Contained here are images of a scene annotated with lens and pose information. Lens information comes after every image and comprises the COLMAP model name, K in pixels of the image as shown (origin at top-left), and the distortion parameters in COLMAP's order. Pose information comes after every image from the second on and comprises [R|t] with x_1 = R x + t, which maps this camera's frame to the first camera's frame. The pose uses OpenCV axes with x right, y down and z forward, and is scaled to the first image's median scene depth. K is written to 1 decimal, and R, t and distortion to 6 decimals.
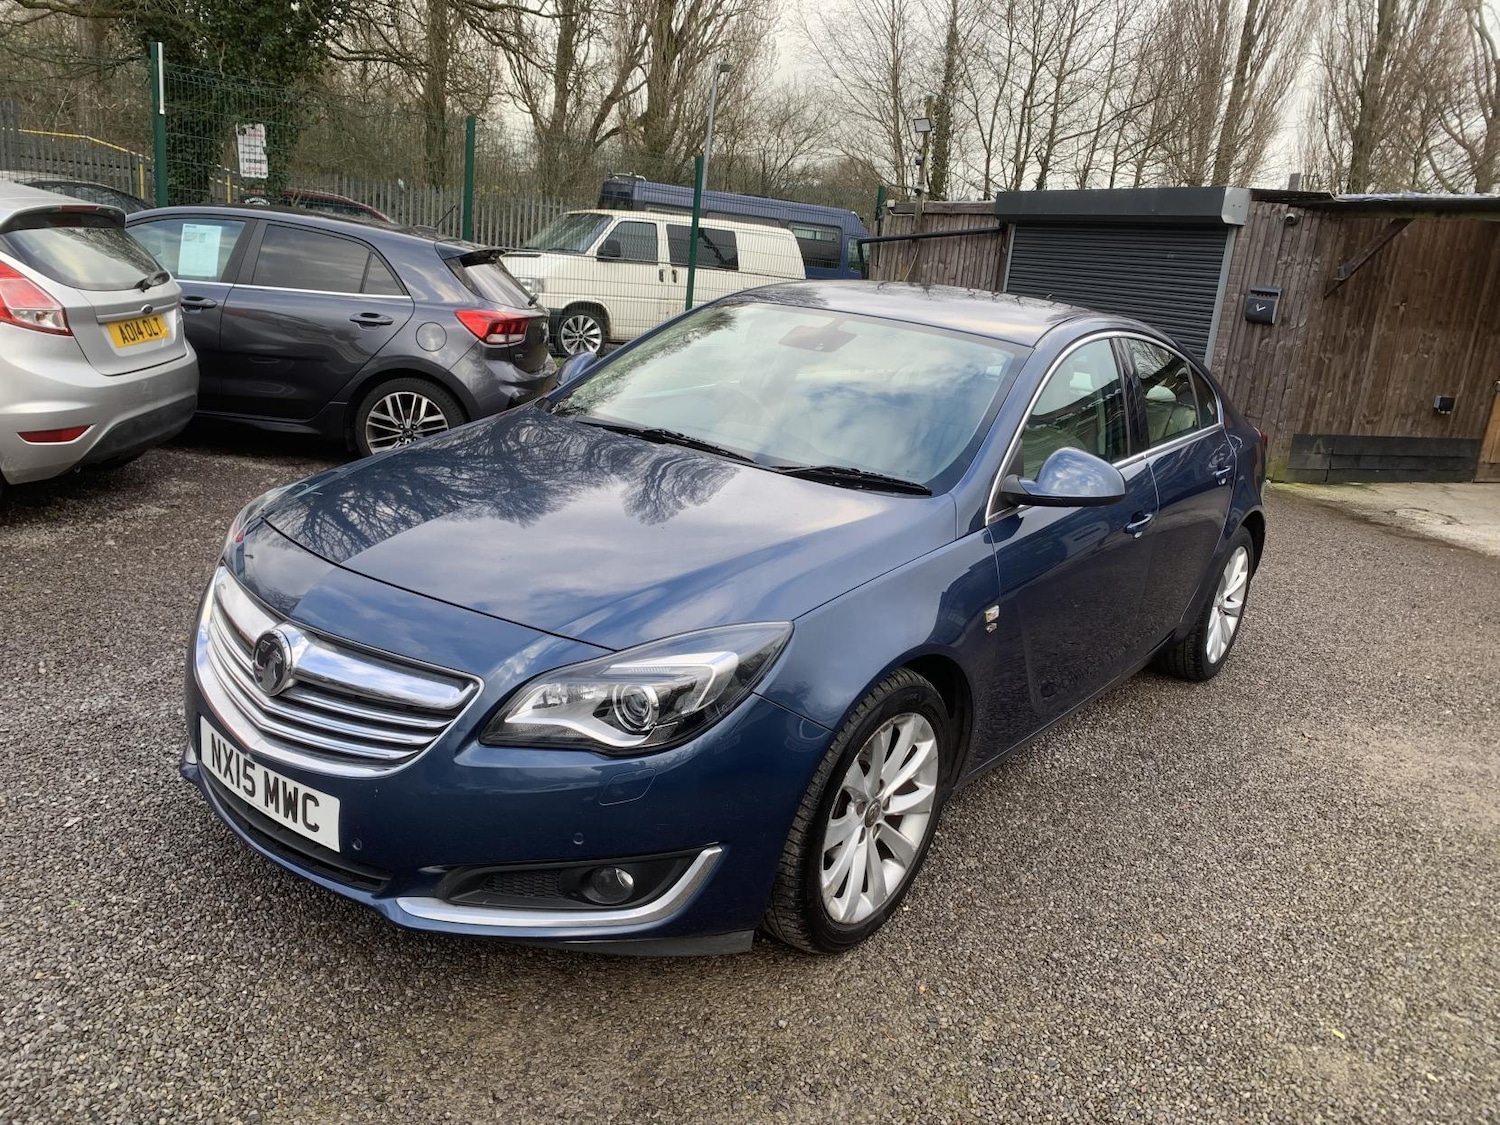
lens RADIAL K [[1156.5, 0, 748.1], [0, 1156.5, 566.8], [0, 0, 1]] dist [0.010323, -0.010418]
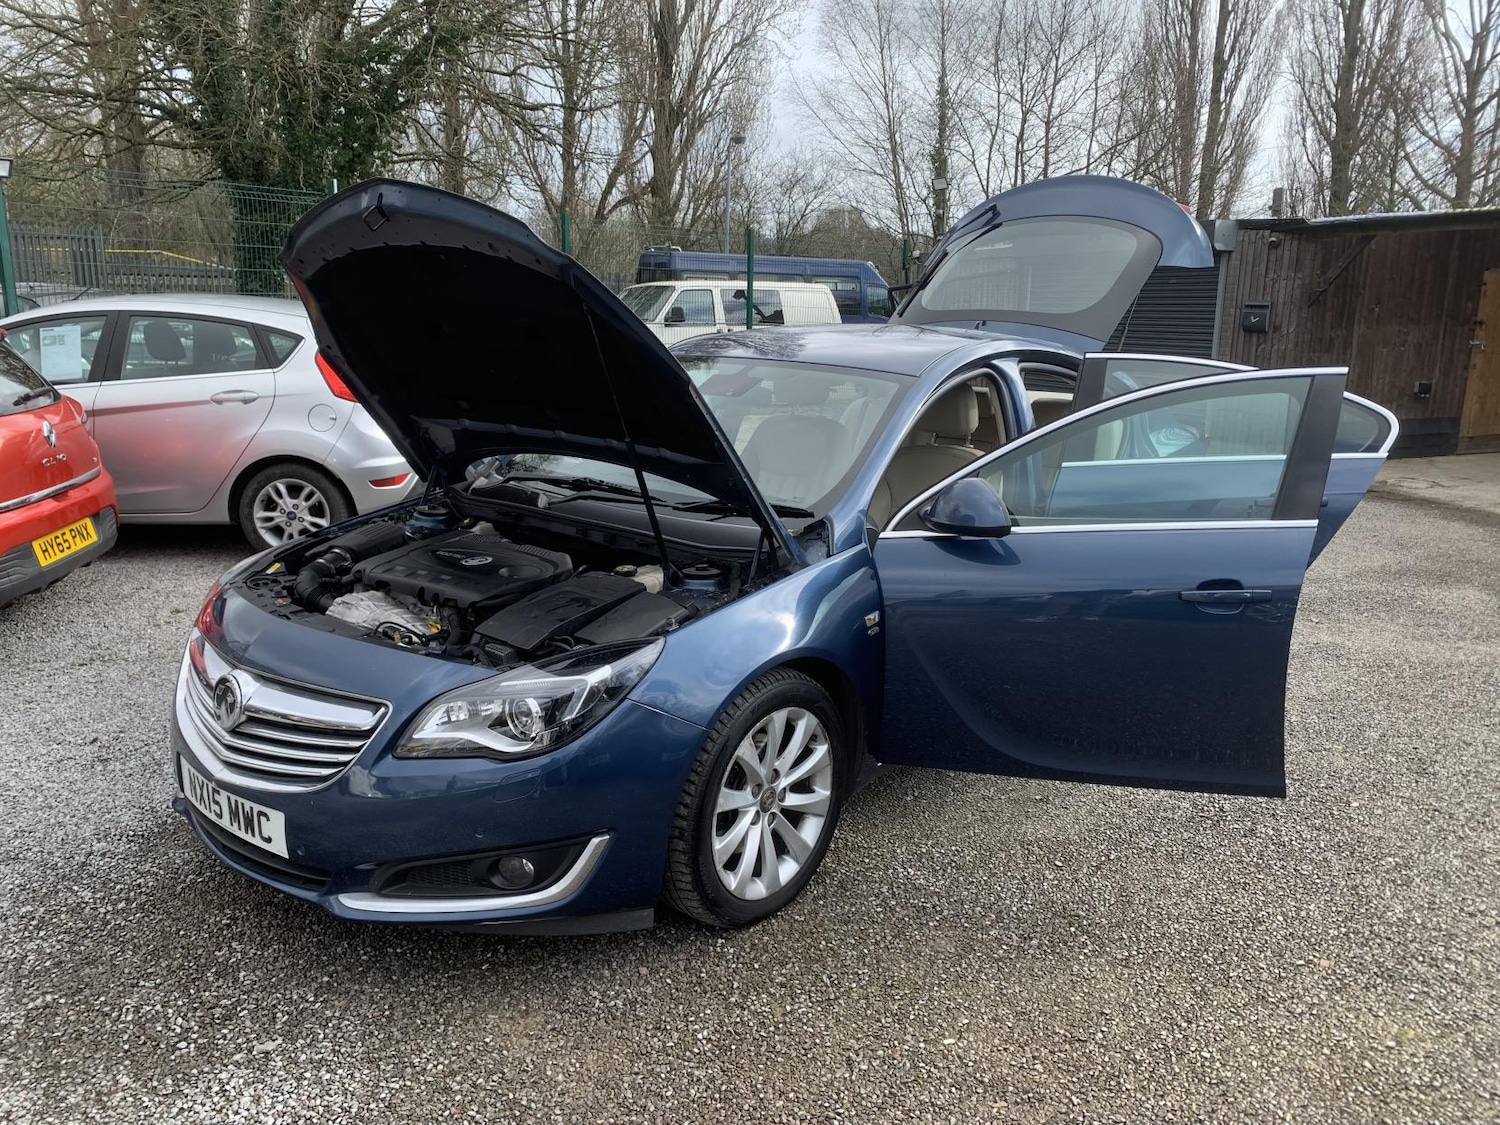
lens RADIAL K [[1156.5, 0, 738.8], [0, 1156.5, 573.3], [0, 0, 1]] dist [0.010323, -0.010418]
pose [[0.996857, -0.076741, -0.019695, -0.116586], [0.075953, 0.996385, -0.038061, 0.059025], [0.022544, 0.036445, 0.999081, -0.271537]]
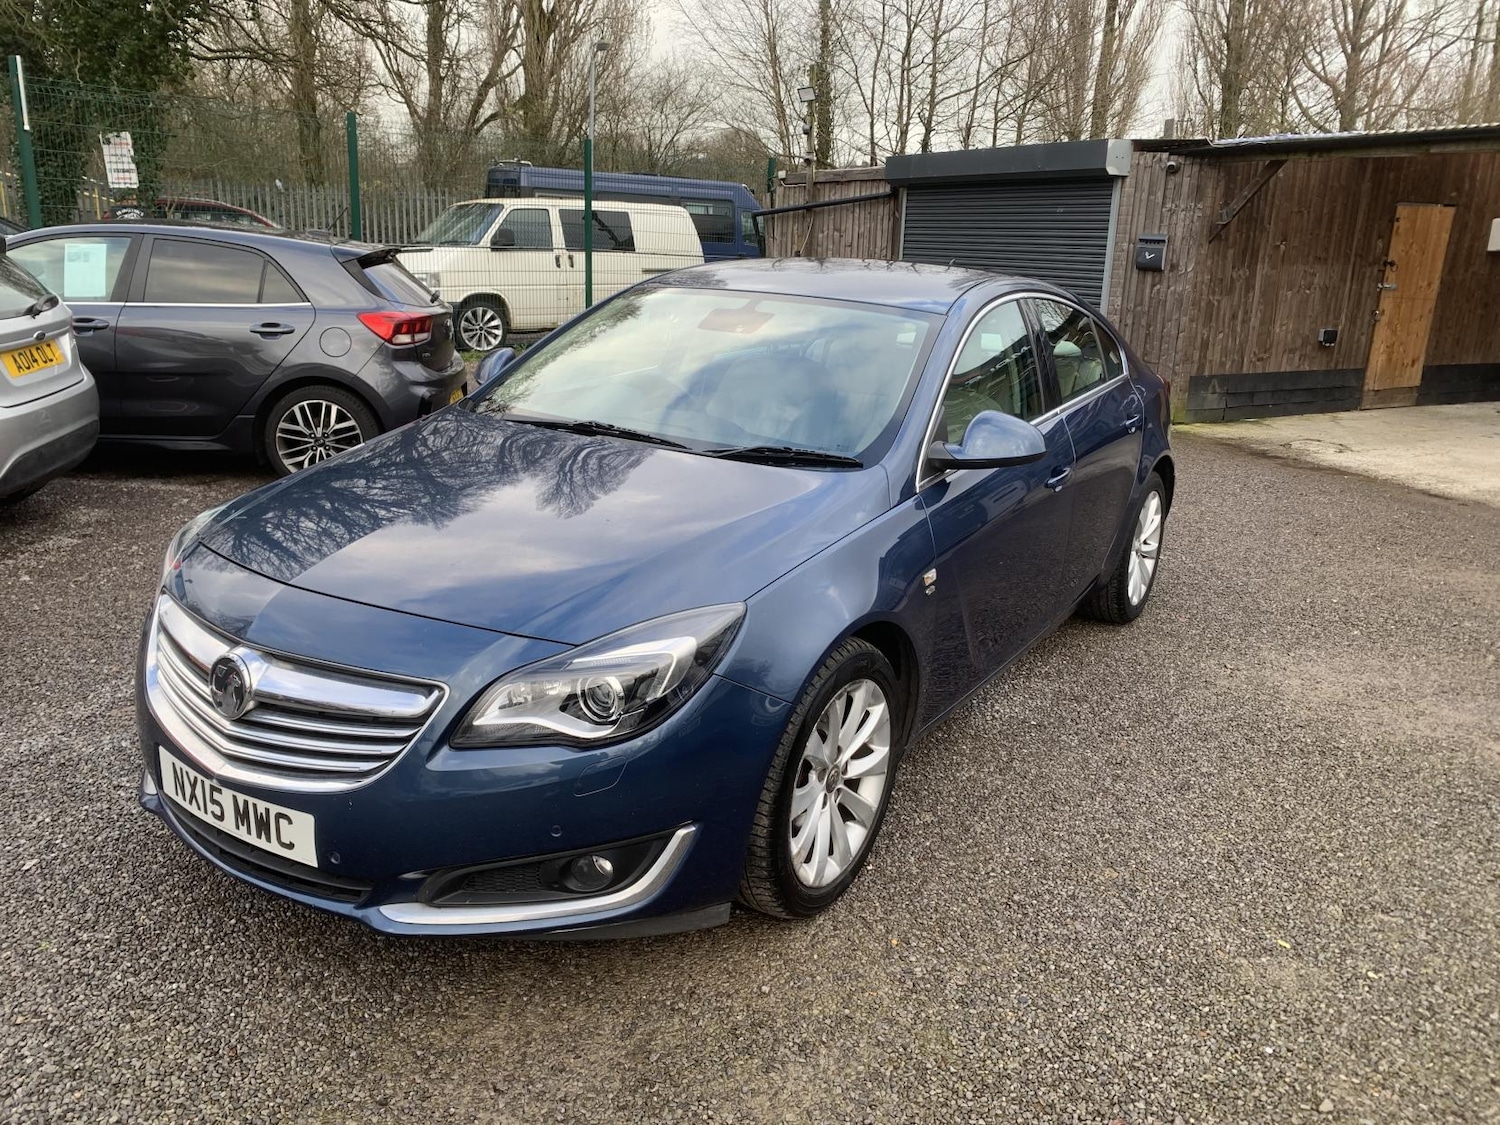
lens RADIAL K [[1156.5, 0, 738.0], [0, 1156.5, 568.0], [0, 0, 1]] dist [0.010323, -0.010418]
pose [[0.994649, -0.082955, 0.061583, -0.009632], [0.081665, 0.996390, 0.023185, -0.002238], [-0.063284, -0.018032, 0.997833, -0.008376]]
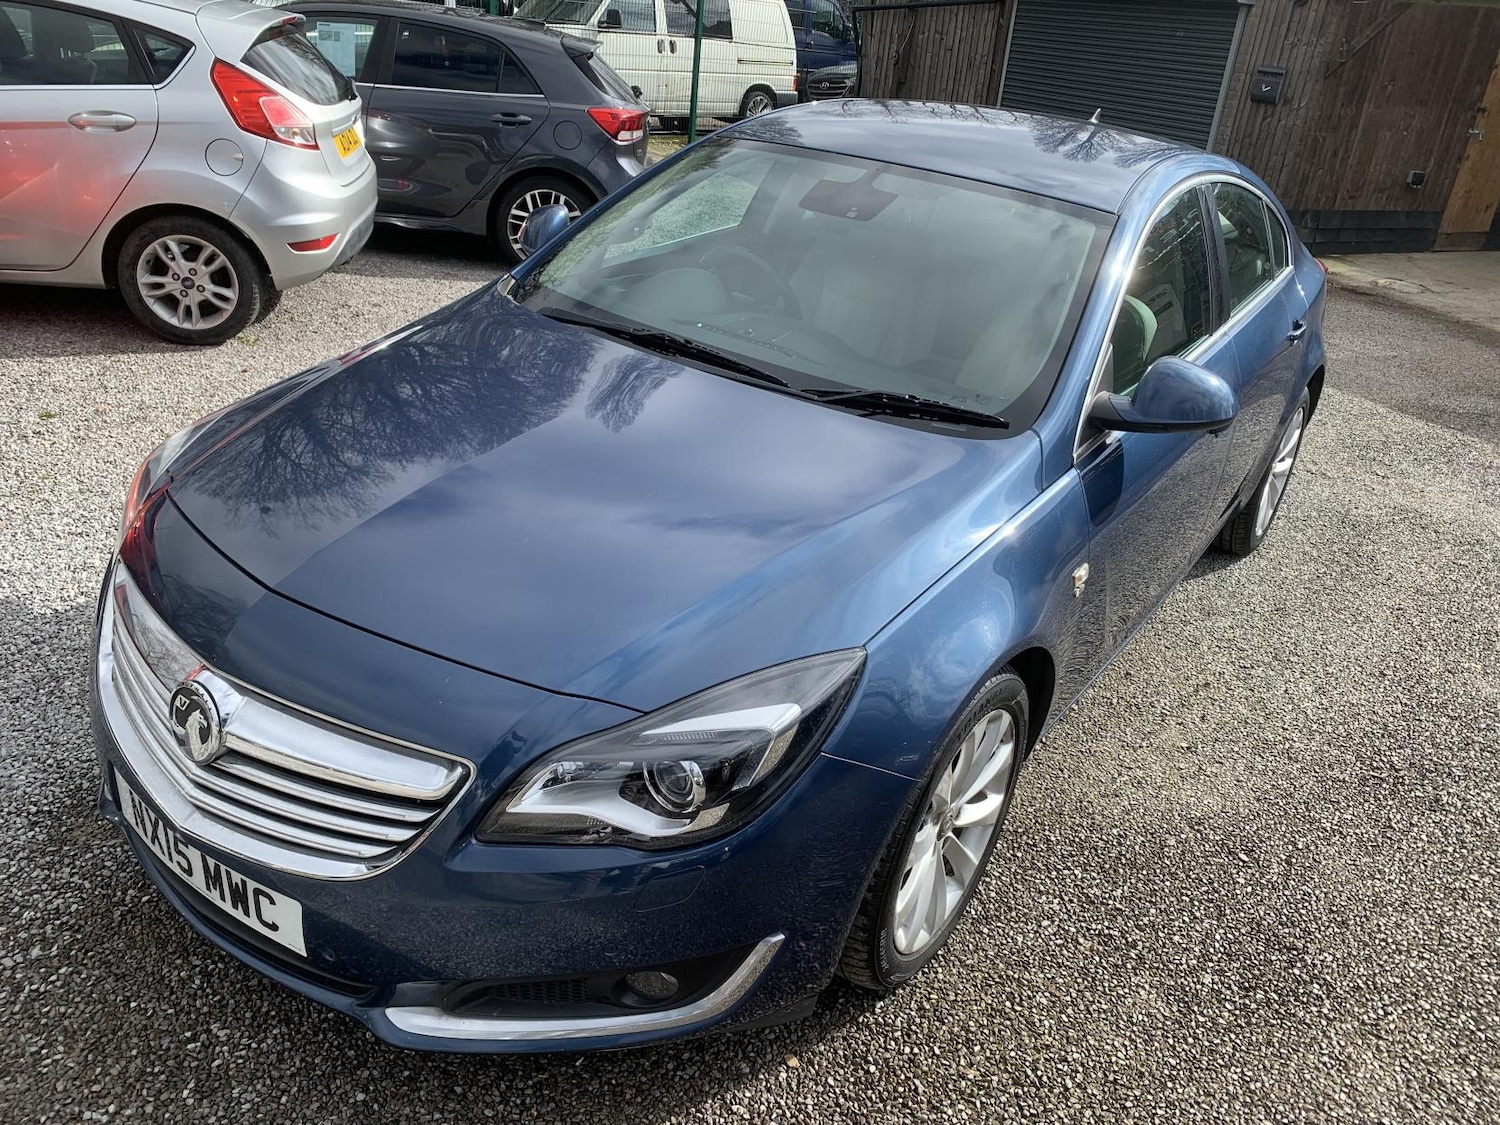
lens RADIAL K [[1156.5, 0, 765.5], [0, 1156.5, 556.5], [0, 0, 1]] dist [0.010323, -0.010418]
pose [[0.995374, -0.039508, 0.087576, -0.201255], [0.022746, 0.982527, 0.184723, -0.011203], [-0.093344, -0.181877, 0.978881, -0.128483]]
